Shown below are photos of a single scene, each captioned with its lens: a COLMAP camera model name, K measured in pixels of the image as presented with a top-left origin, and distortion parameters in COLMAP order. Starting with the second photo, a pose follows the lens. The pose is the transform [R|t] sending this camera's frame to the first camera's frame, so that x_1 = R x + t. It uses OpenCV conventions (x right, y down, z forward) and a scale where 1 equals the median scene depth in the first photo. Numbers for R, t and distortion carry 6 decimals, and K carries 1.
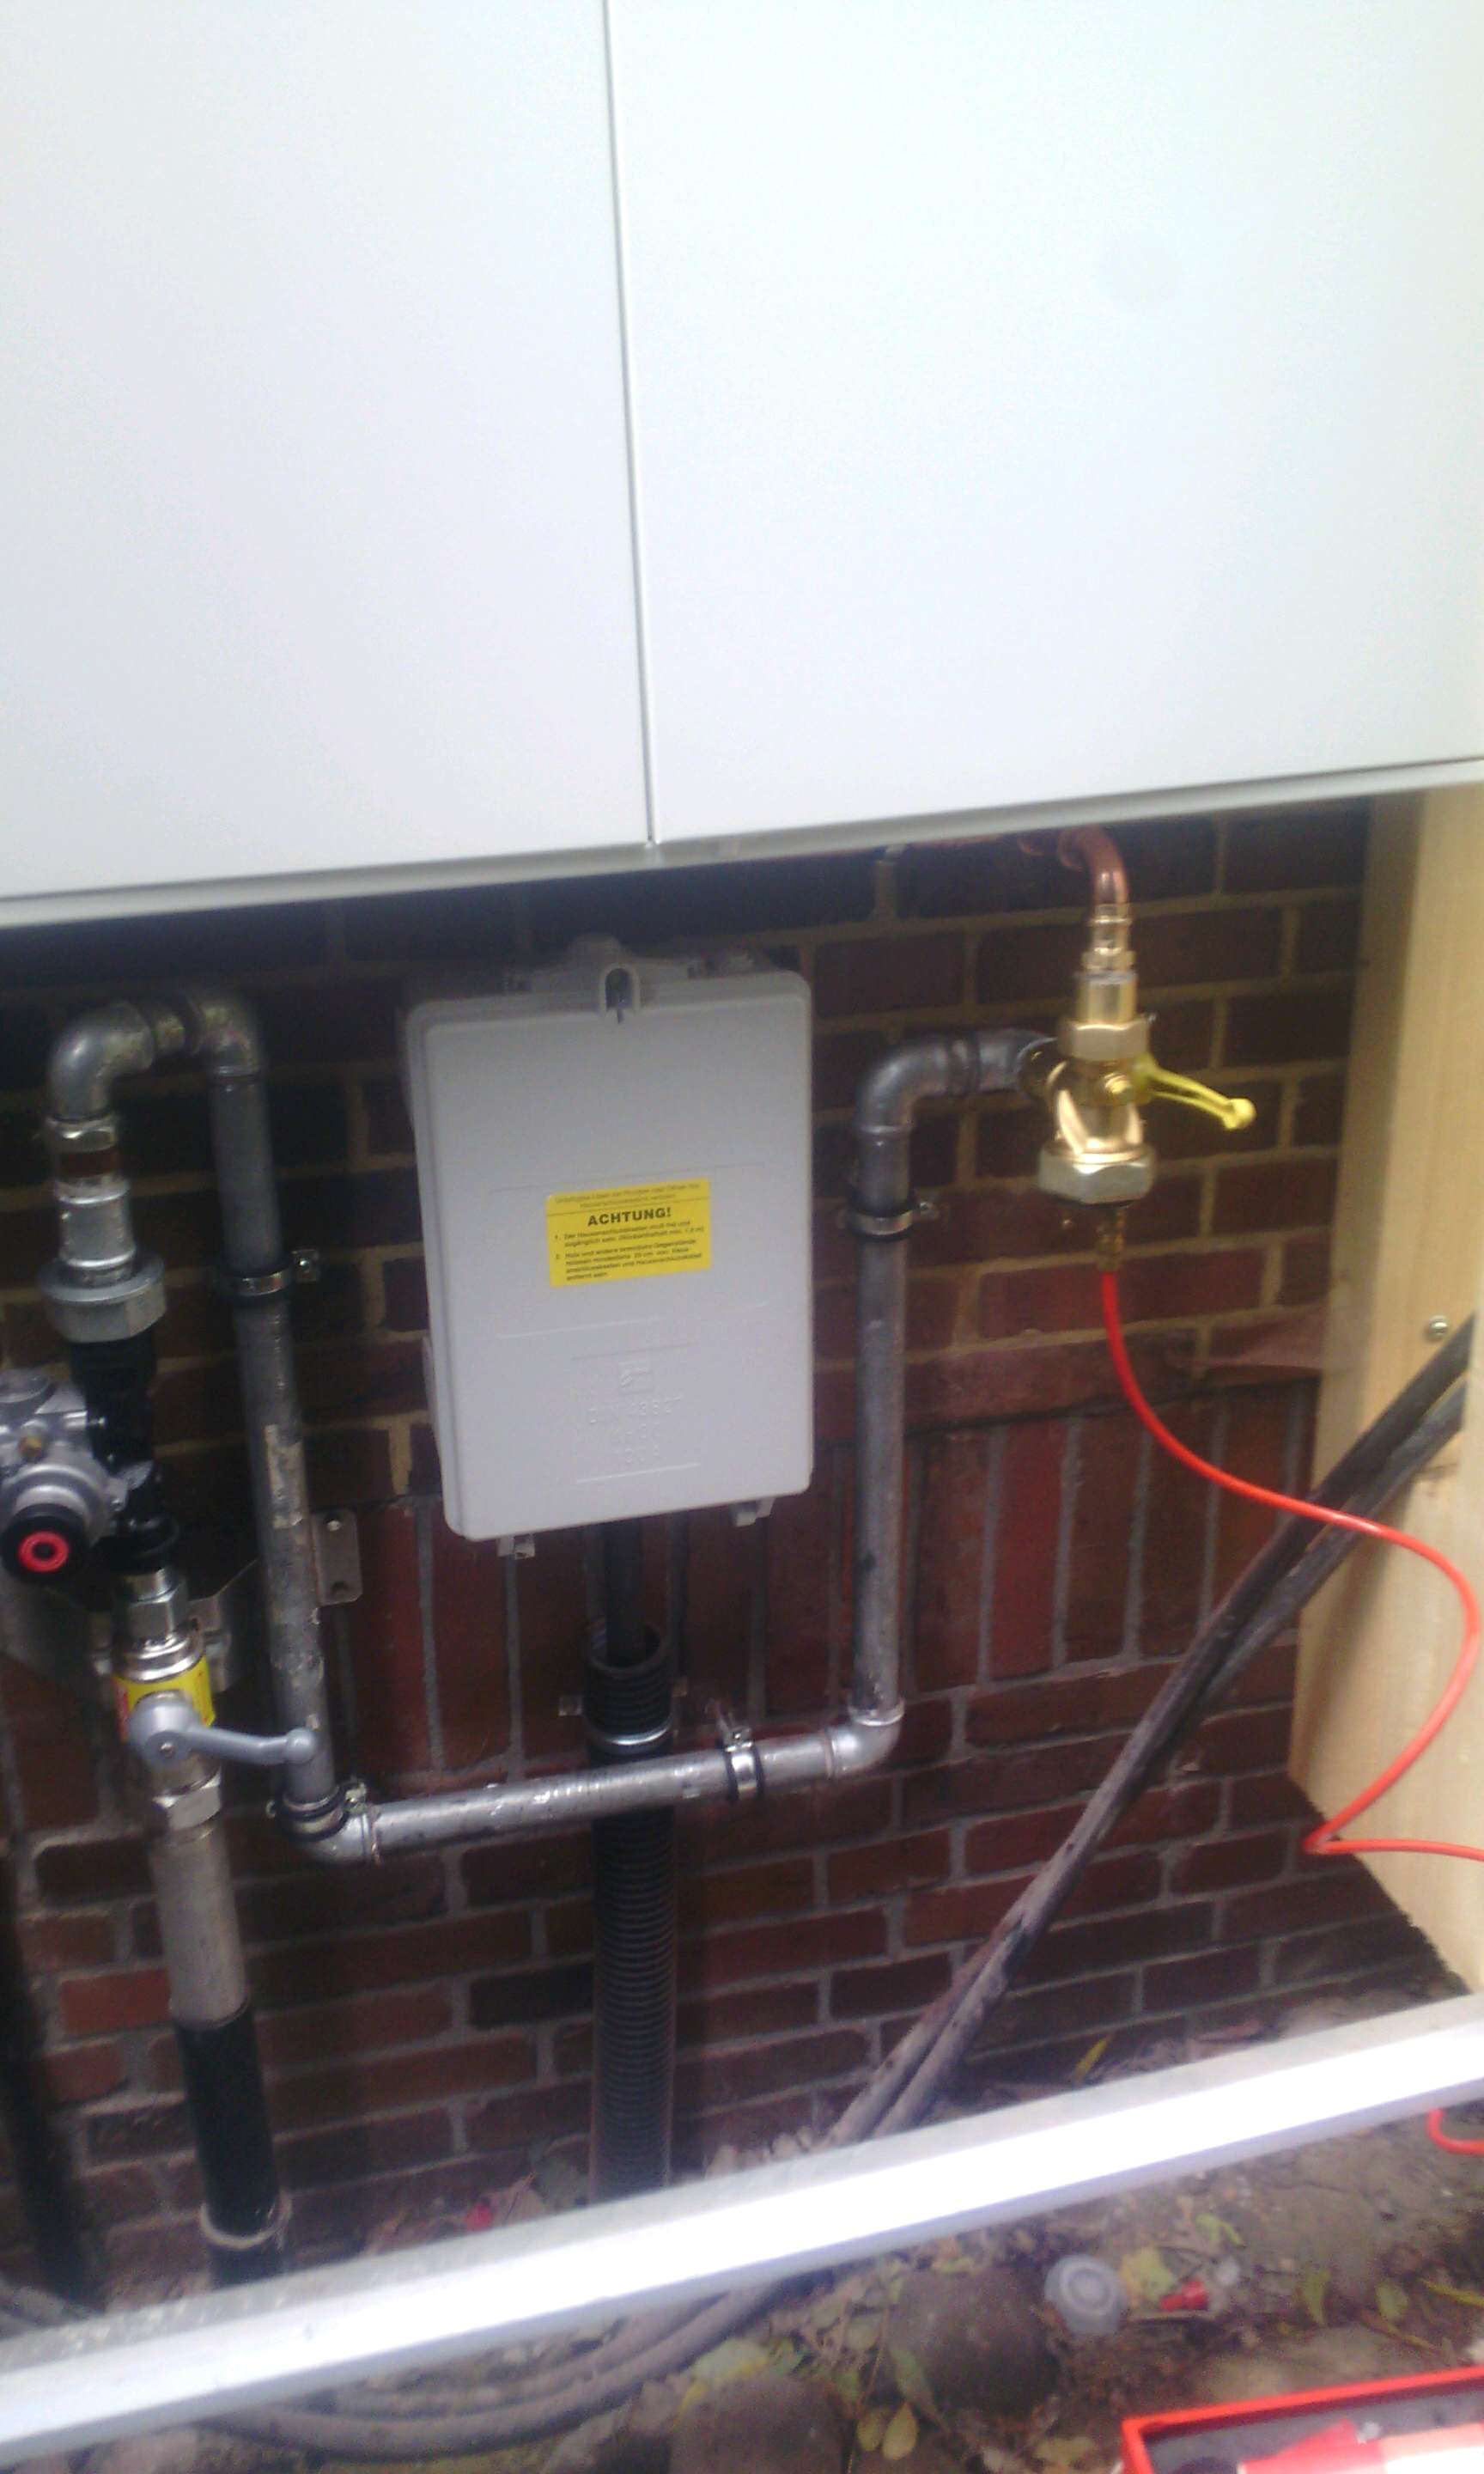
lens RADIAL K [[2013.9, 0, 742.0], [0, 2013.9, 1237.0], [0, 0, 1]] dist [0.055300, -0.184030]
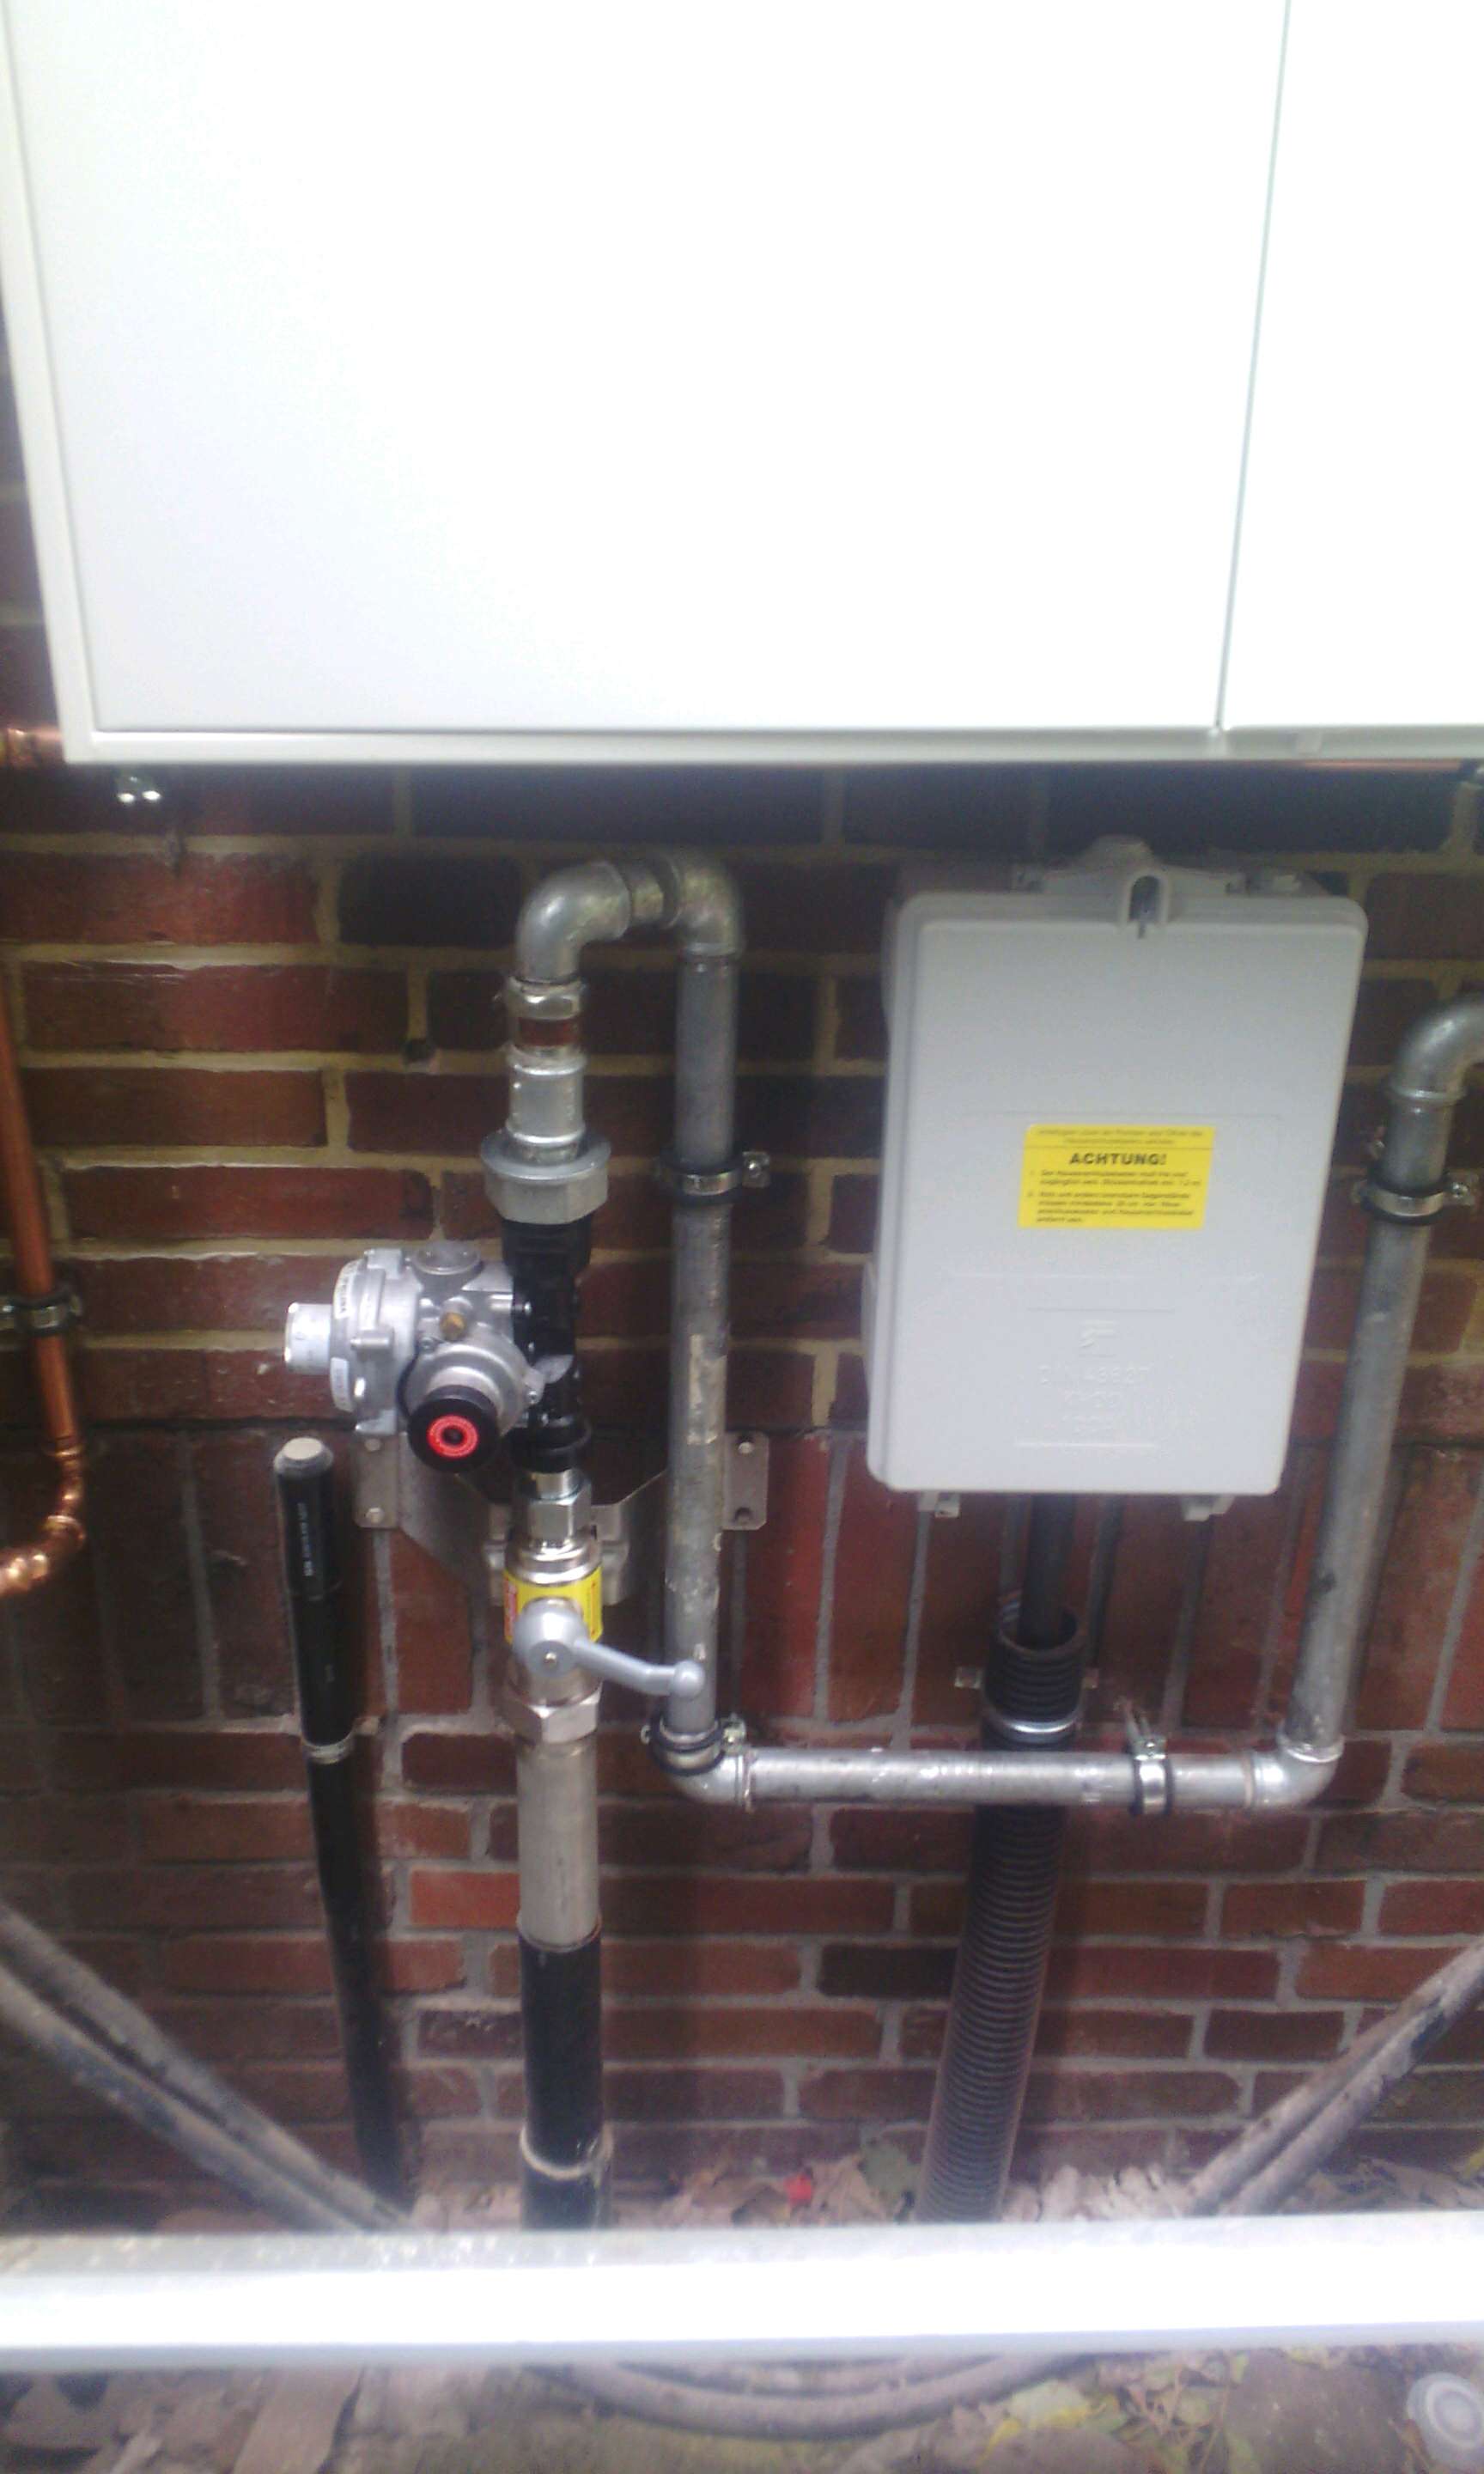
lens RADIAL K [[2044.3, 0, 742.0], [0, 2044.3, 1237.0], [0, 0, 1]] dist [0.039931, -0.140904]
pose [[0.971905, 0.129732, -0.196392, -0.029012], [-0.122823, 0.991314, 0.047015, 0.001336], [0.200785, -0.021572, 0.979398, 0.069959]]
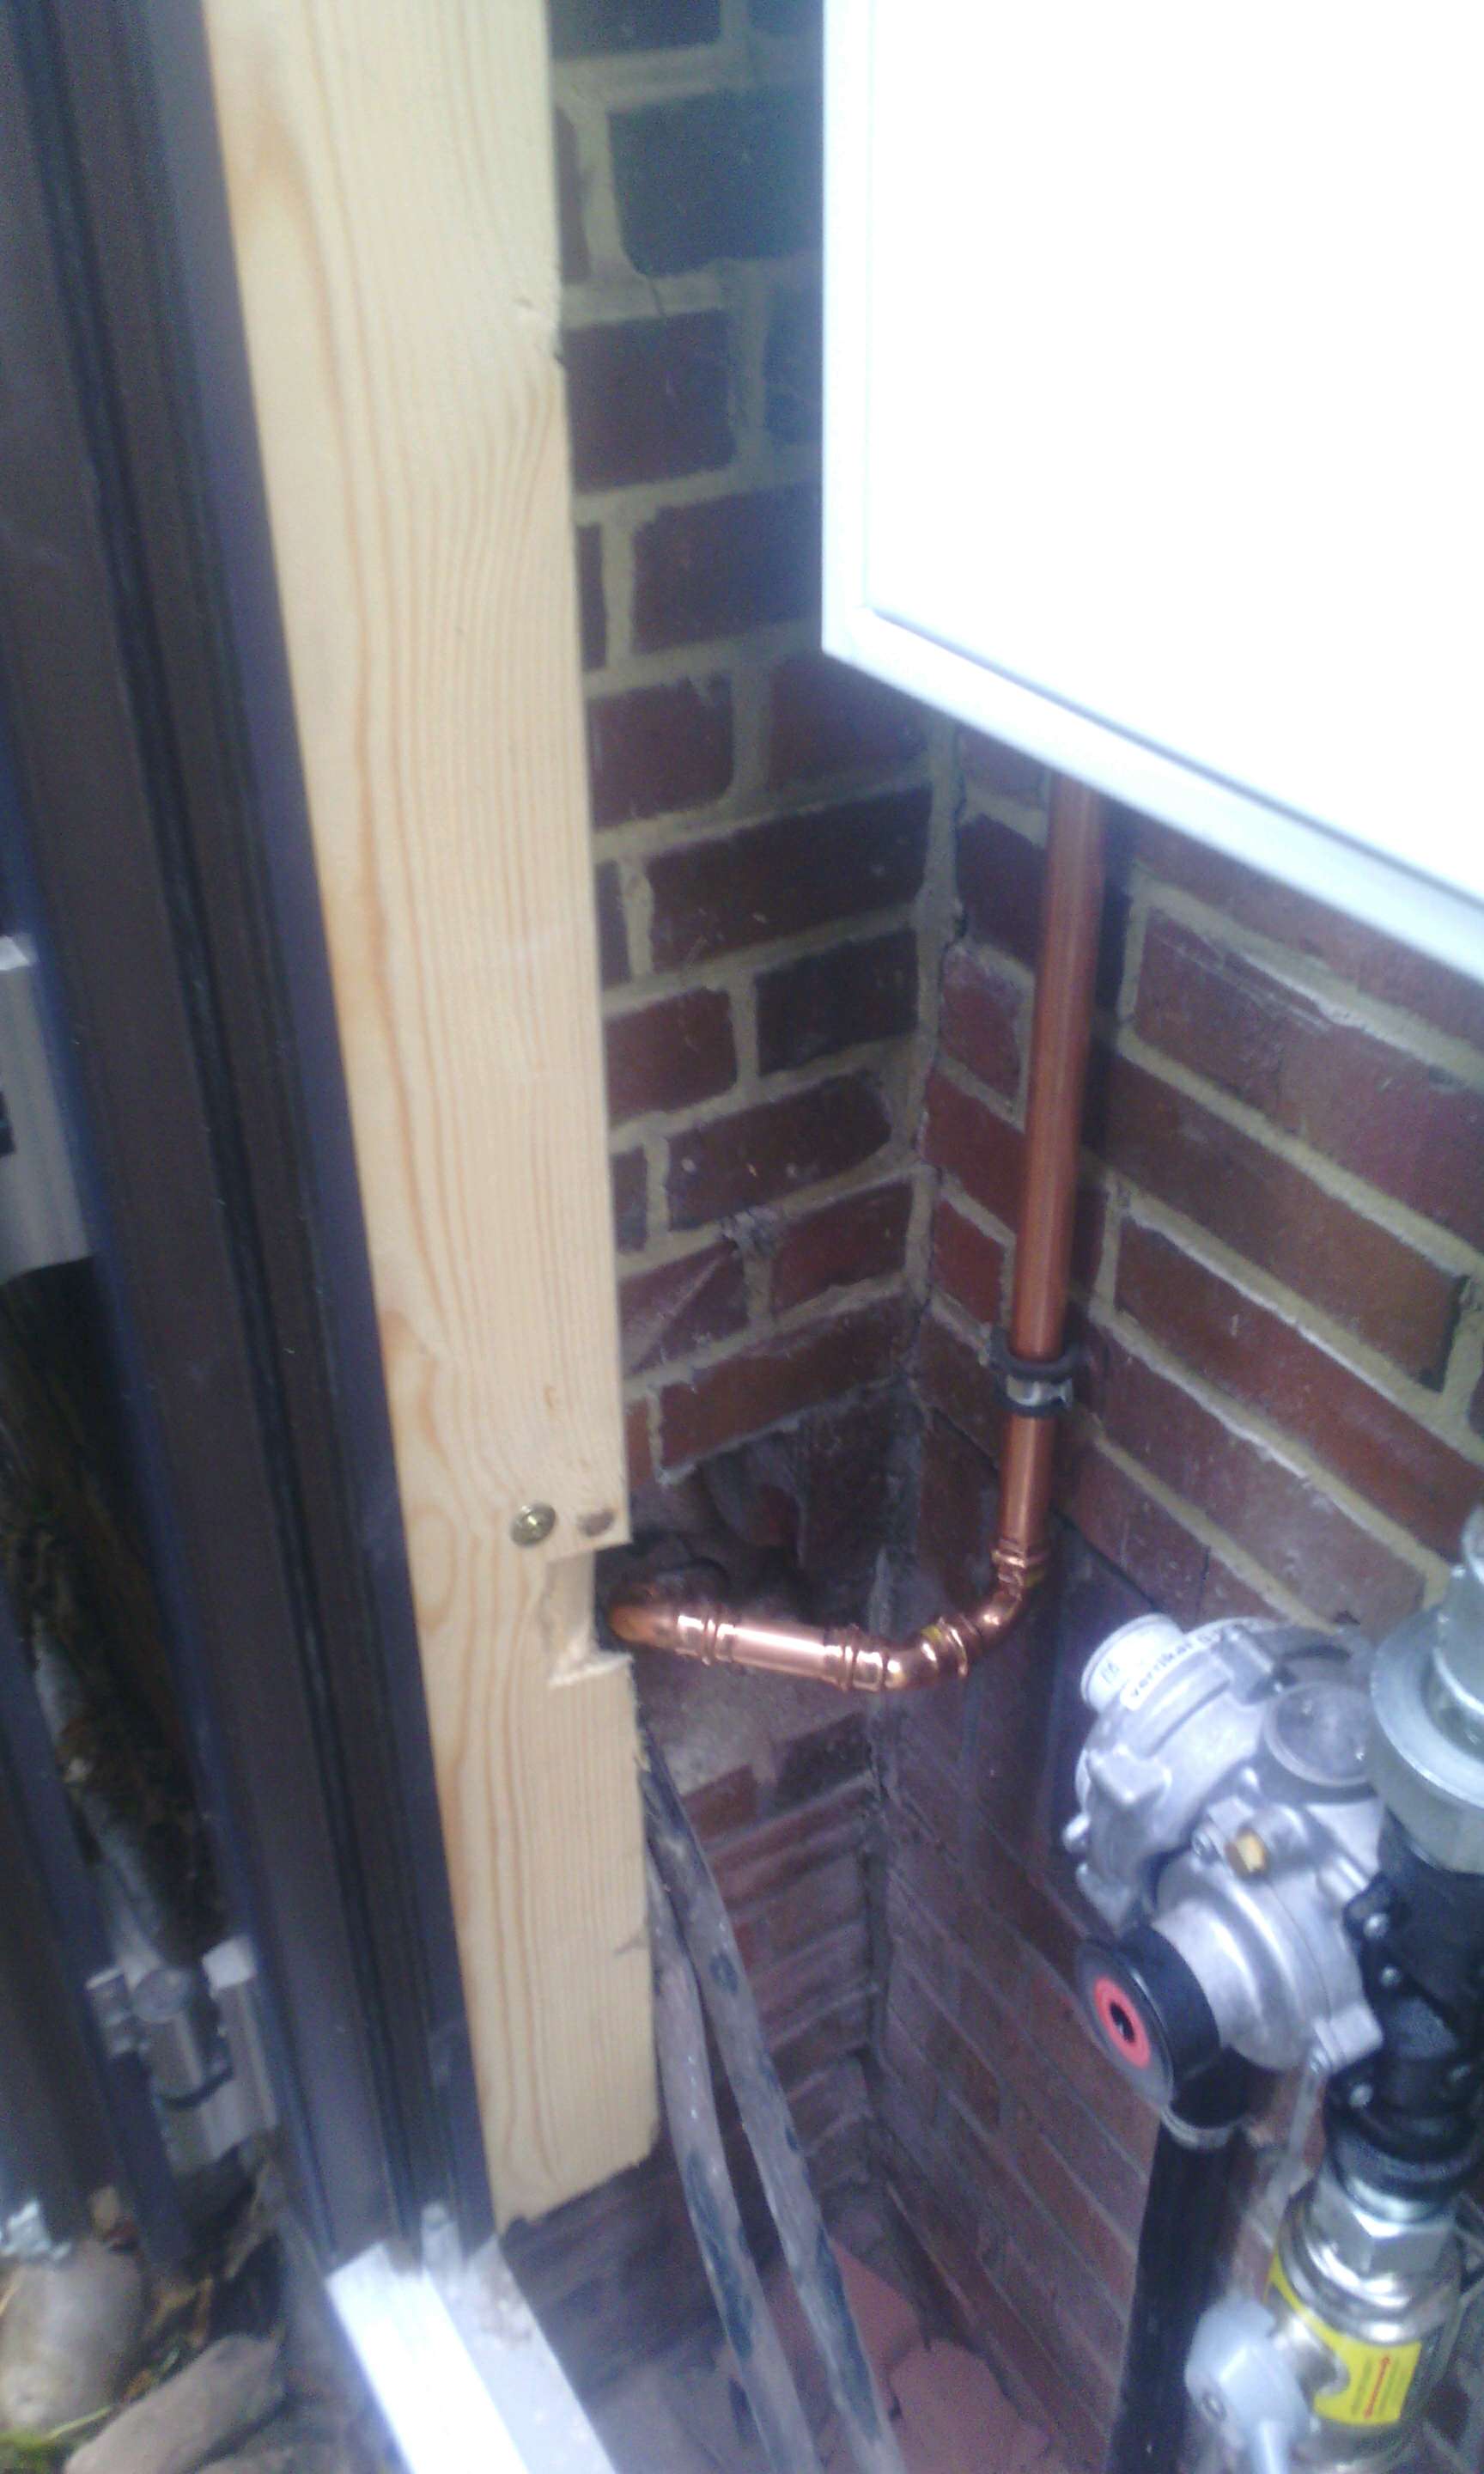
lens RADIAL K [[2044.3, 0, 742.0], [0, 2044.3, 1237.0], [0, 0, 1]] dist [0.039931, -0.140904]
pose [[0.258074, 0.559274, -0.787788, -0.054481], [-0.350715, 0.814018, 0.463005, -0.165067], [0.900221, 0.156799, 0.406222, 0.514140]]
